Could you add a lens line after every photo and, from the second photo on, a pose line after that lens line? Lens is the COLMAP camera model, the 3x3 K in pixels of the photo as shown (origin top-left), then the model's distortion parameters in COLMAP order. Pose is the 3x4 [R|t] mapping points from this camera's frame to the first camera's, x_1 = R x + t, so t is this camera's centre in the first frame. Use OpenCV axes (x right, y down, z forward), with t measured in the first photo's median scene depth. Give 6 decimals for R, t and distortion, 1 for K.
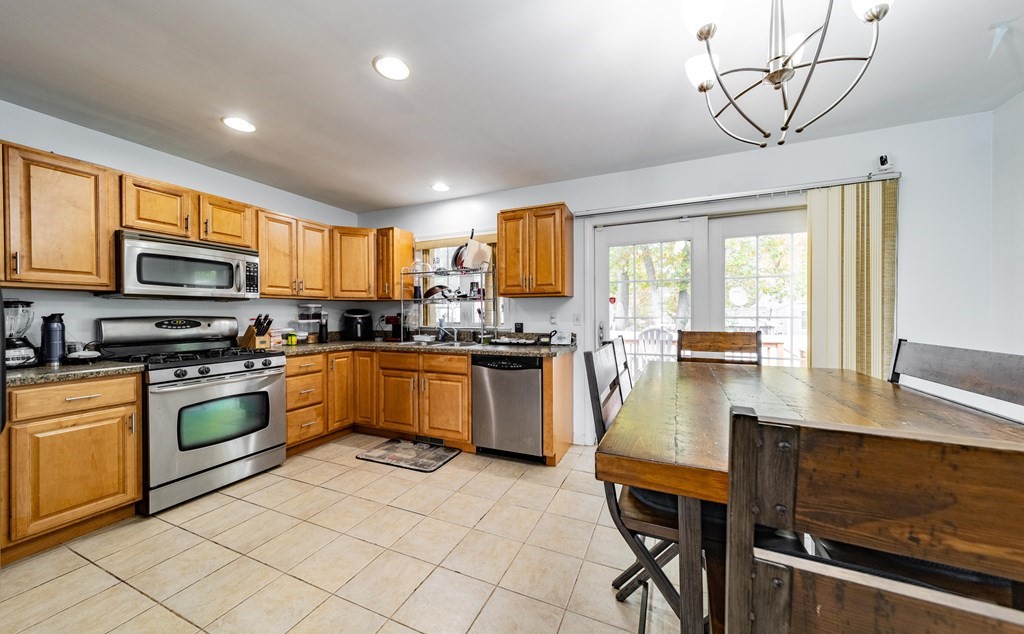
lens RADIAL K [[705.3, 0, 512.0], [0, 705.3, 317.0], [0, 0, 1]] dist [0.000490, 0.000261]
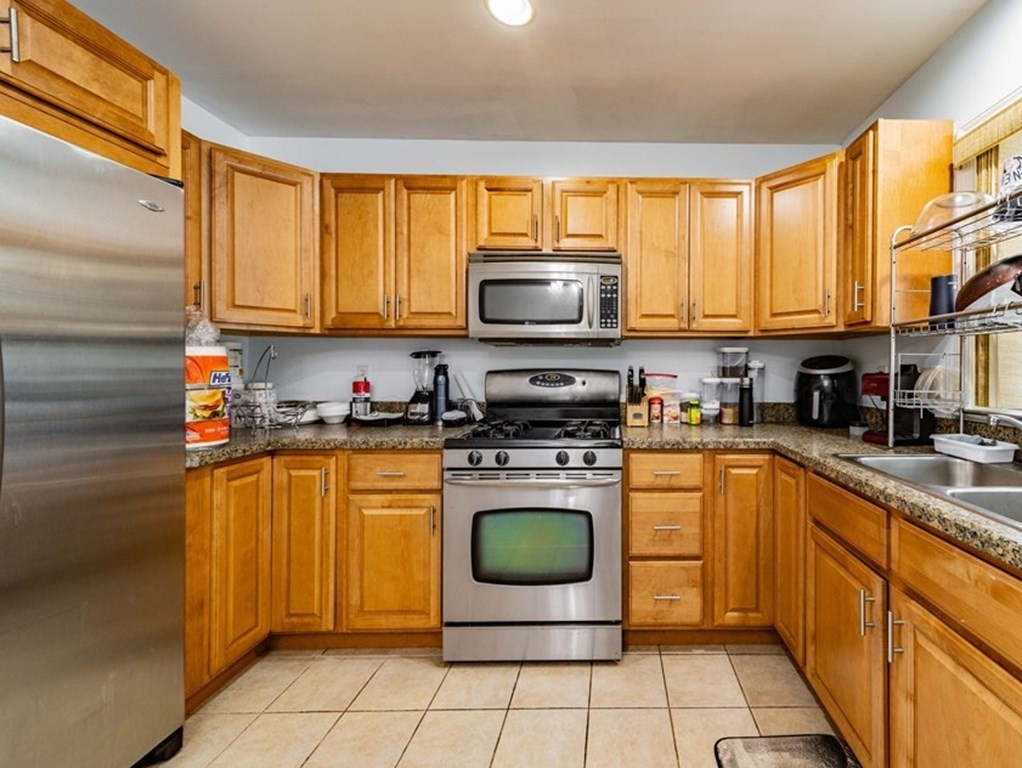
lens RADIAL K [[559.2, 0, 510.9], [0, 559.2, 371.3], [0, 0, 1]] dist [0.005046, 0.000752]
pose [[0.507723, 0.011162, -0.861448, -0.018304], [-0.009620, 0.999927, 0.007286, -0.002303], [0.861467, 0.004588, 0.507793, 0.703870]]
